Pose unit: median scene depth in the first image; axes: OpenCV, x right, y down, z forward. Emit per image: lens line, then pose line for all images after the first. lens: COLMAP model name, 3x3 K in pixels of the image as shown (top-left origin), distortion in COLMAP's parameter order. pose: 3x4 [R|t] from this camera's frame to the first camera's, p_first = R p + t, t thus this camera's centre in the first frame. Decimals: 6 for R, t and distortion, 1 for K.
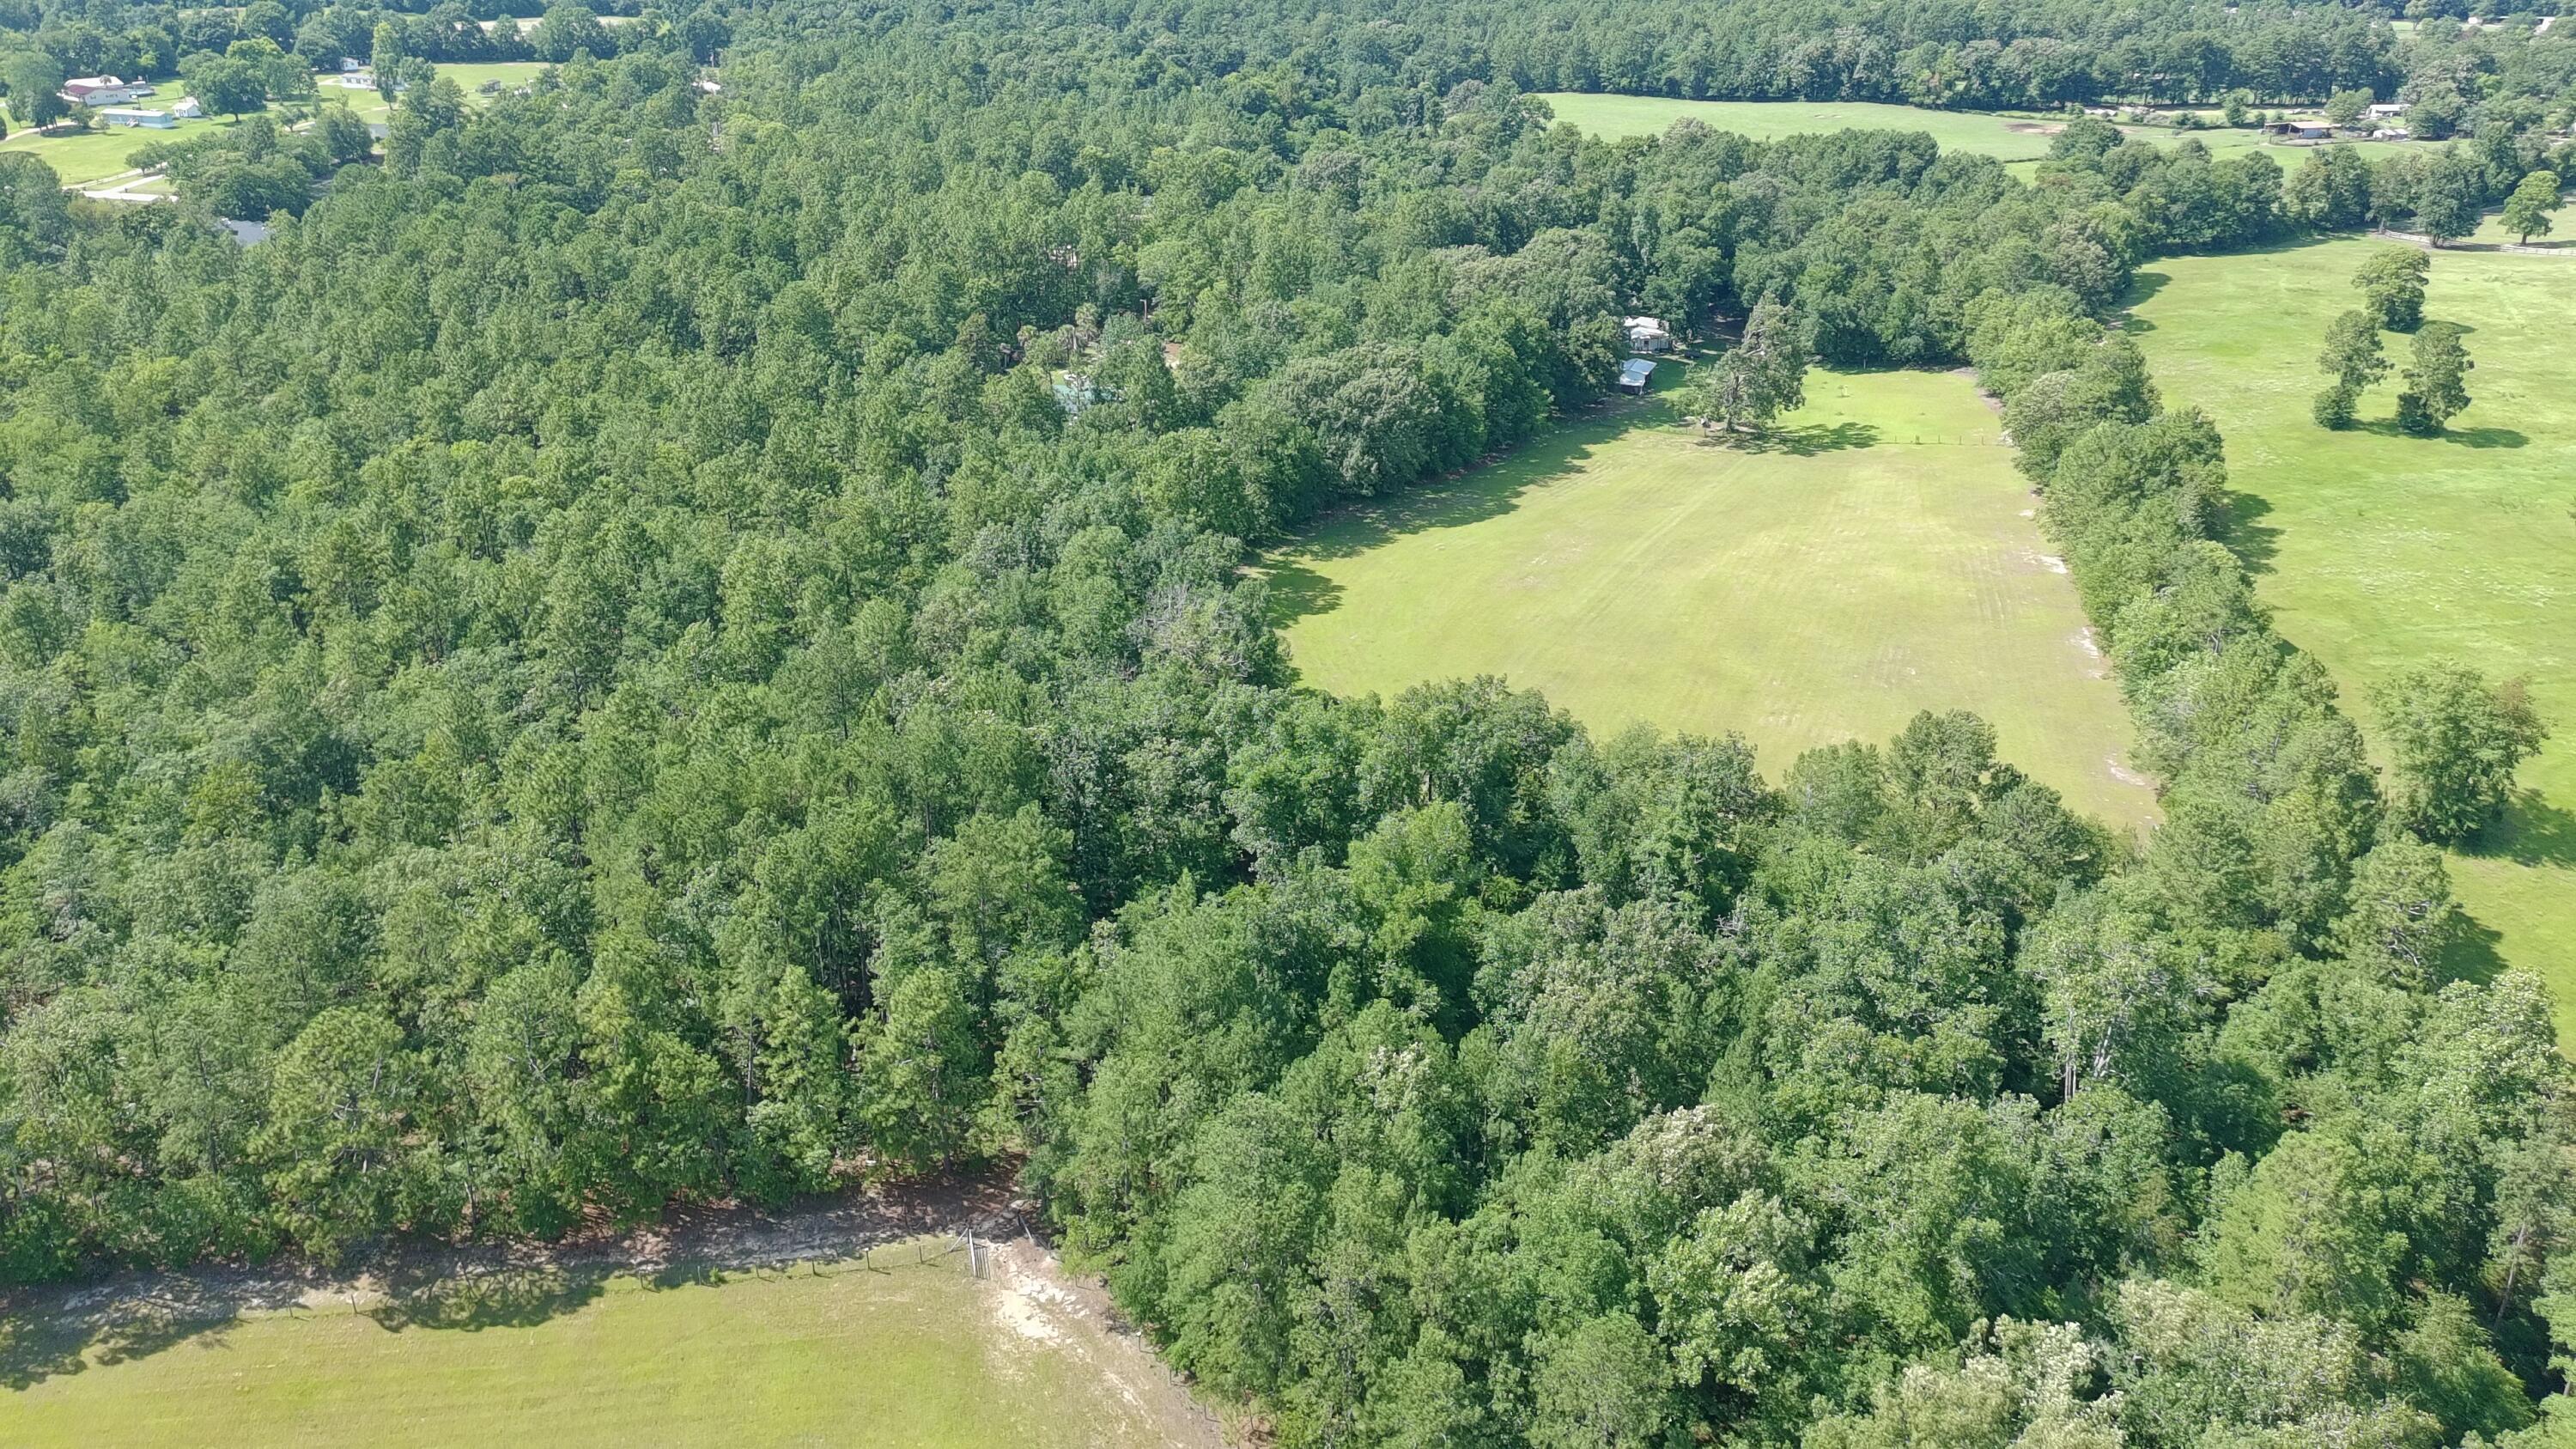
lens RADIAL K [[1995.0, 0, 1306.9], [0, 1995.0, 706.5], [0, 0, 1]] dist [0.067510, -0.079808]
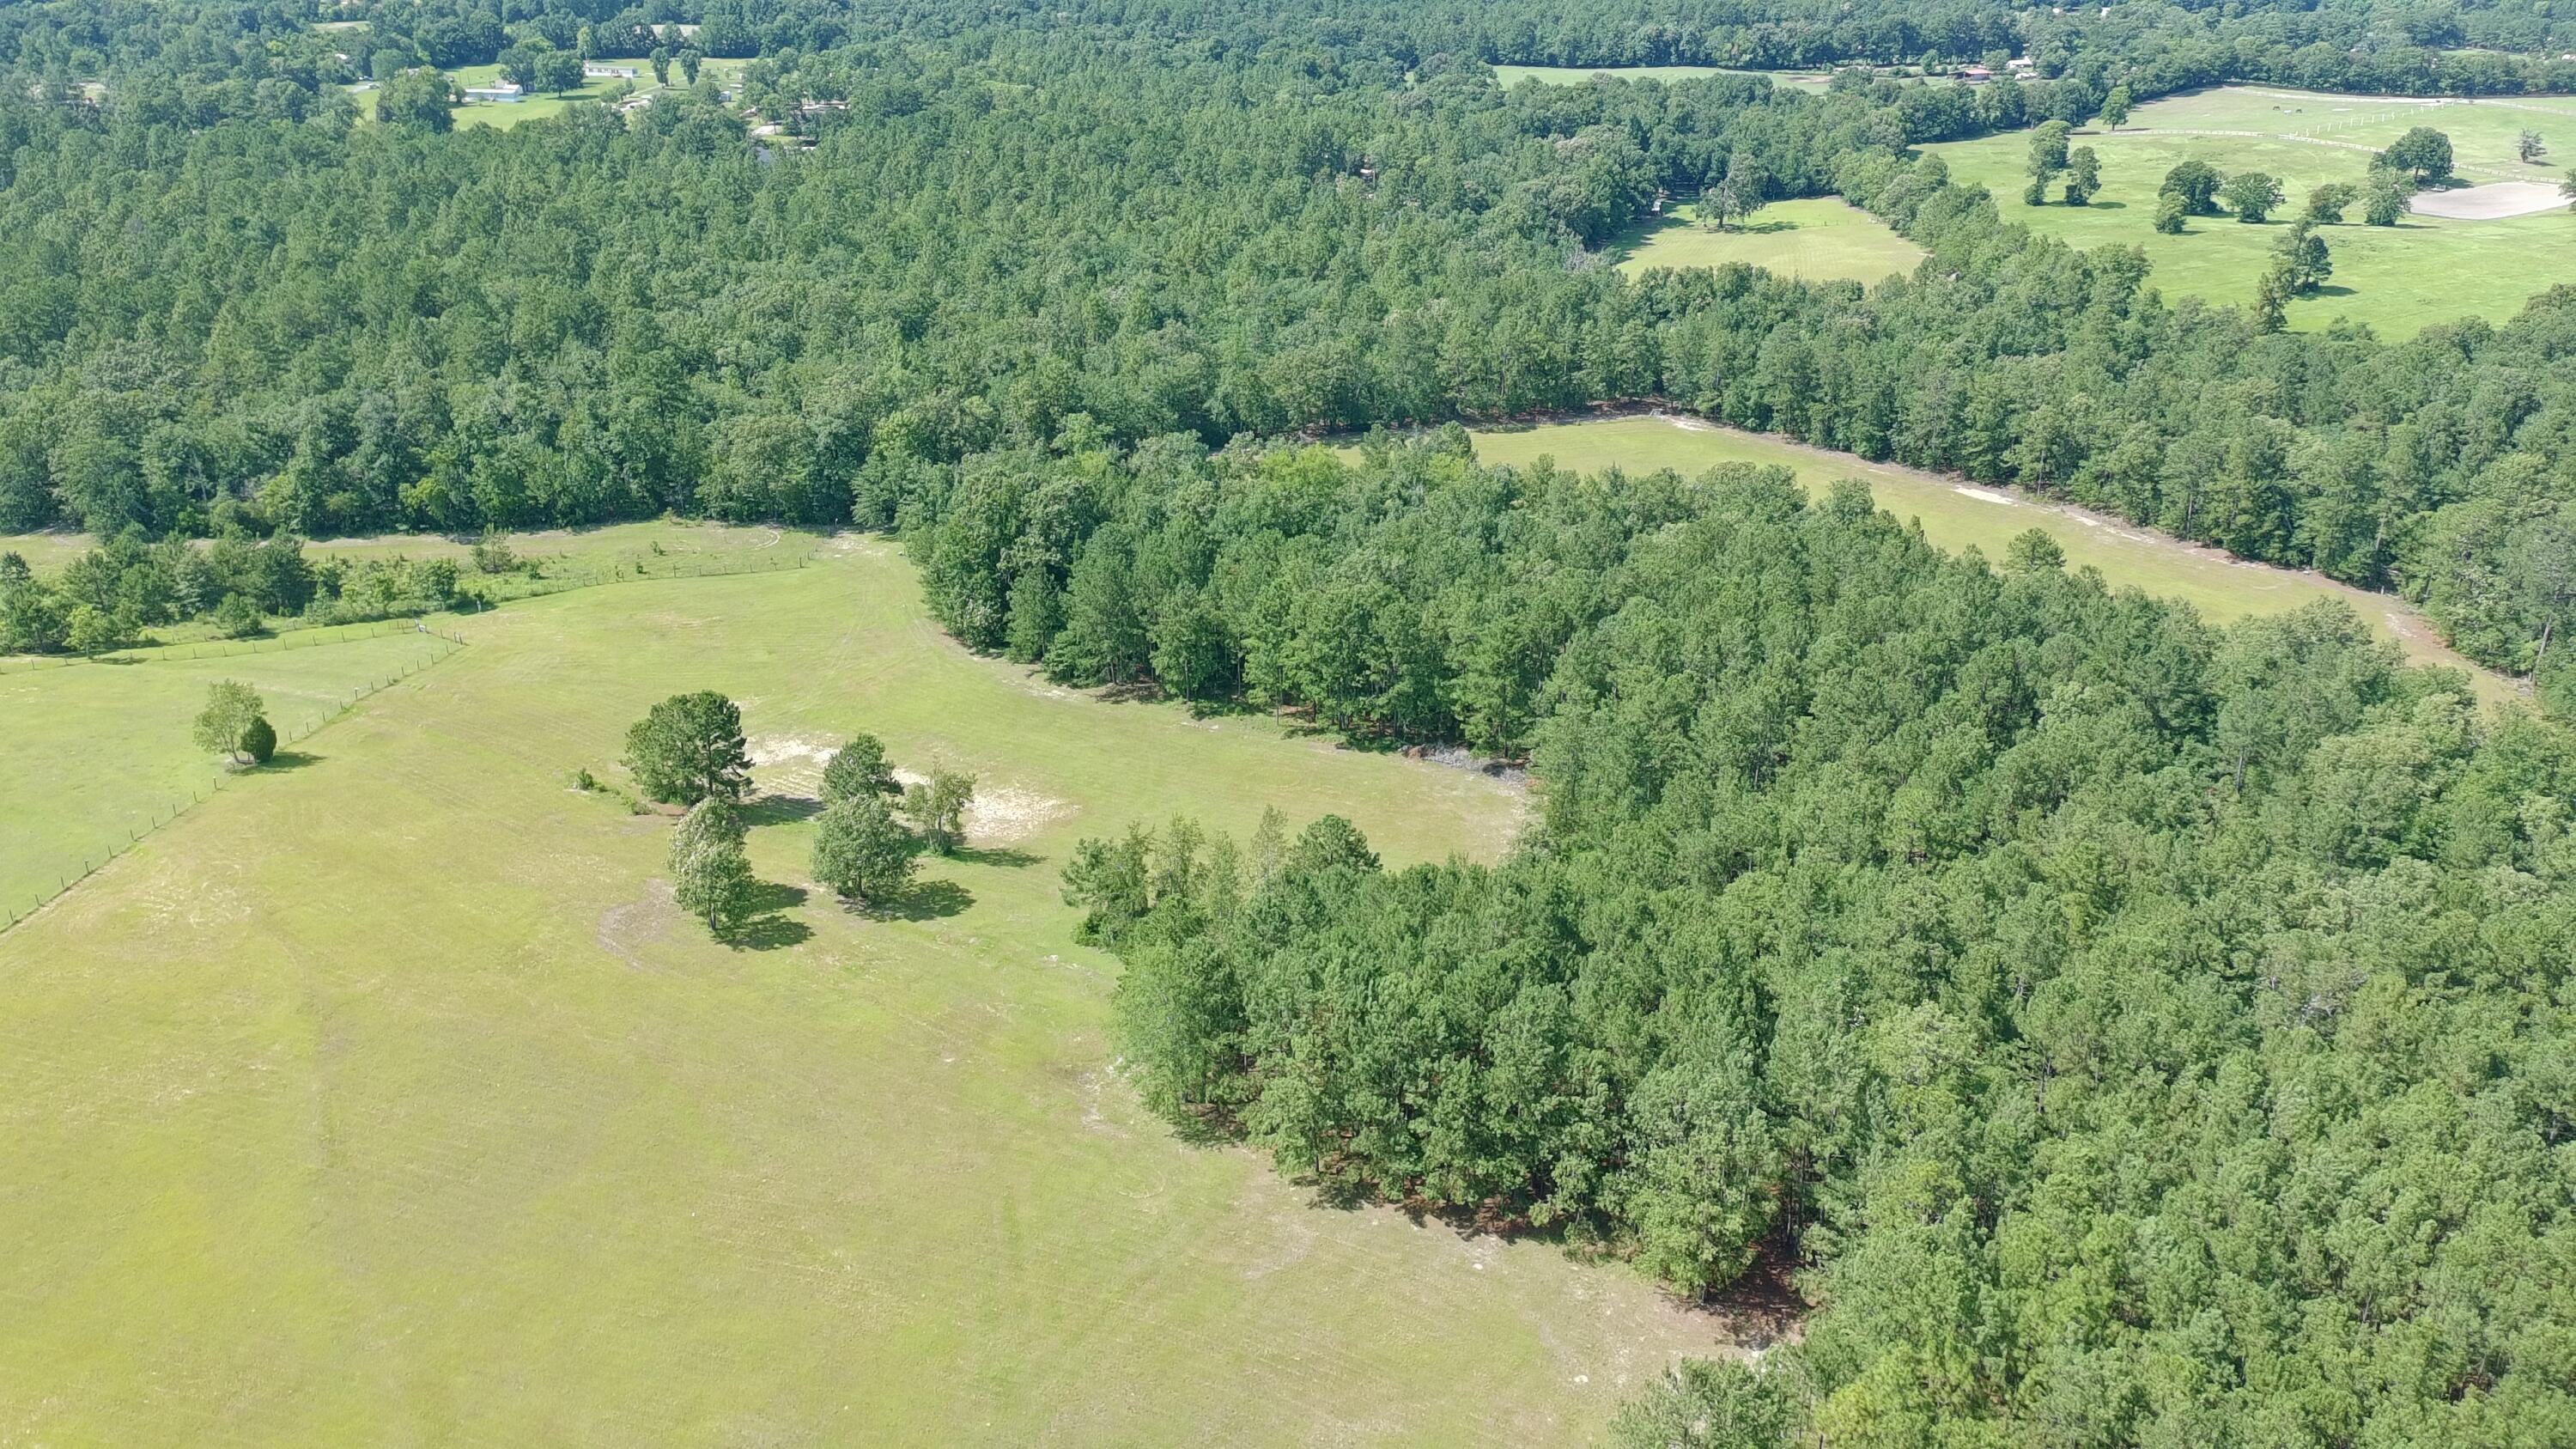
lens RADIAL K [[1995.0, 0, 1305.7], [0, 1995.0, 718.9], [0, 0, 1]] dist [0.067510, -0.079808]
pose [[0.984650, -0.068833, 0.160396, -0.464978], [0.069436, 0.997585, 0.001849, 0.268050], [-0.160136, 0.009316, 0.987051, -0.700792]]
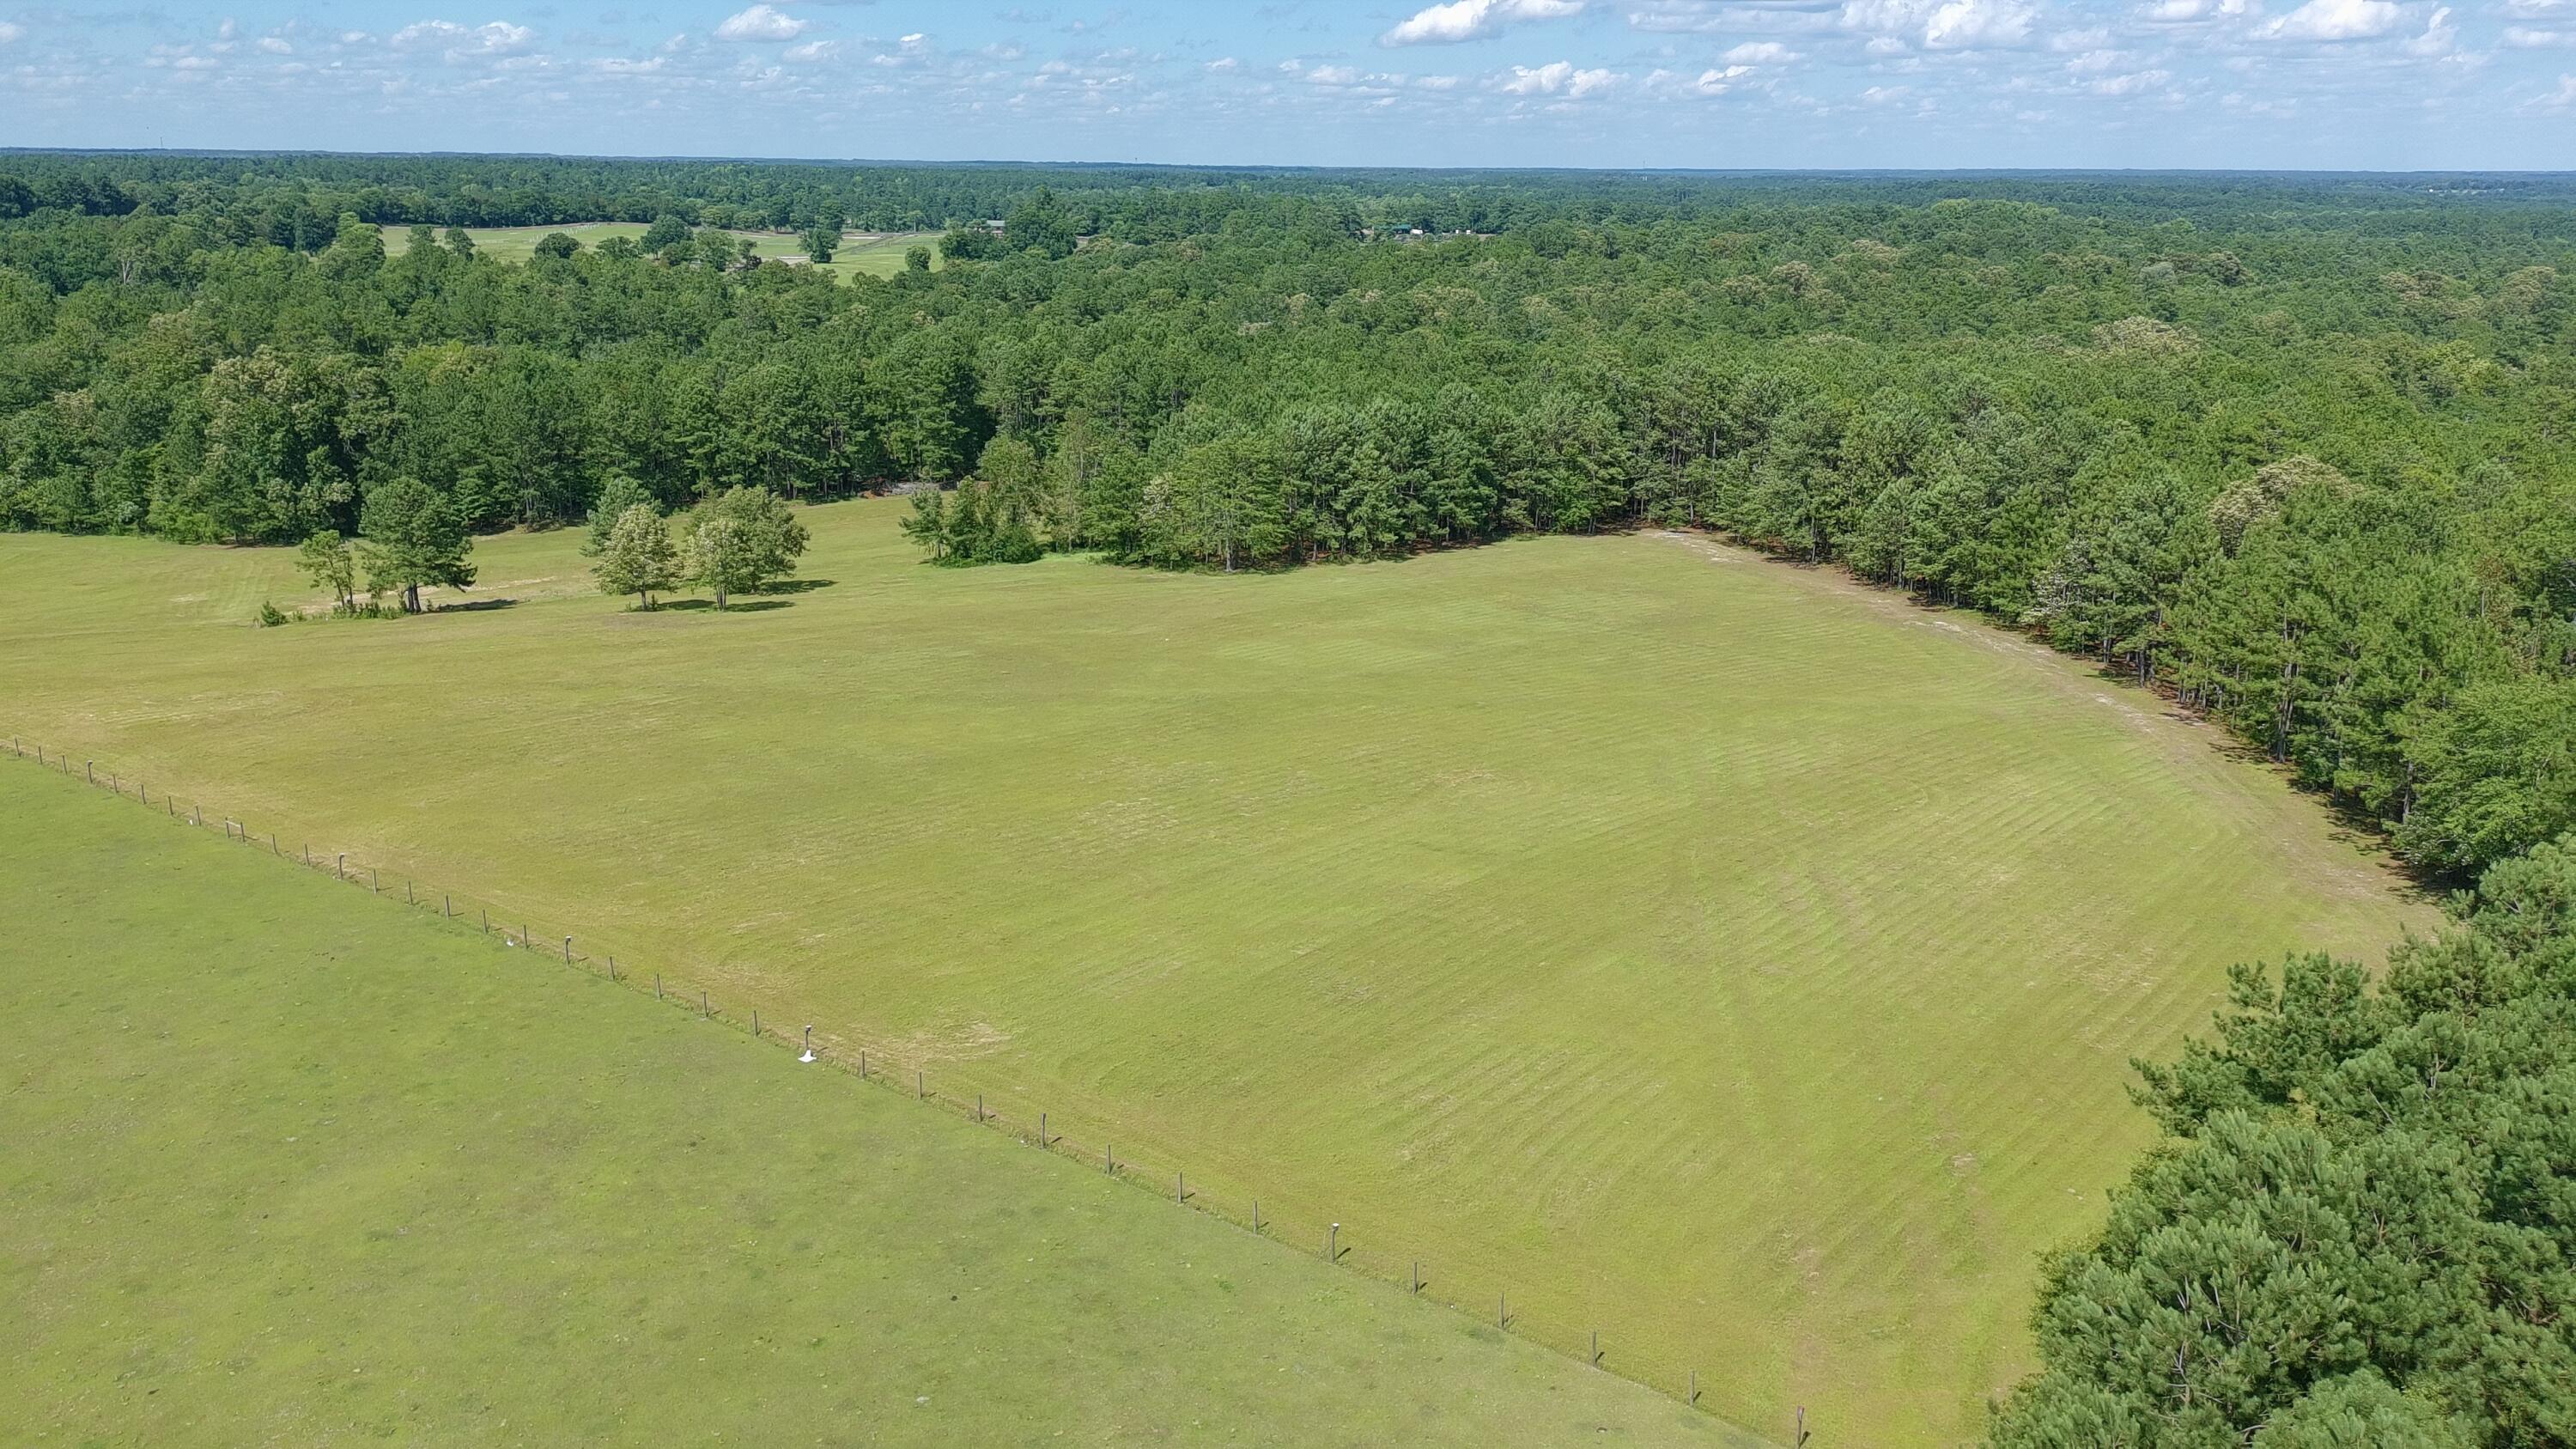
lens RADIAL K [[1996.4, 0, 1302.1], [0, 1996.4, 704.3], [0, 0, 1]] dist [0.070481, -0.084768]
pose [[0.363672, -0.243164, 0.899230, -1.018824], [0.369426, 0.923820, 0.100409, 0.347480], [-0.855142, 0.295683, 0.425798, -0.480601]]
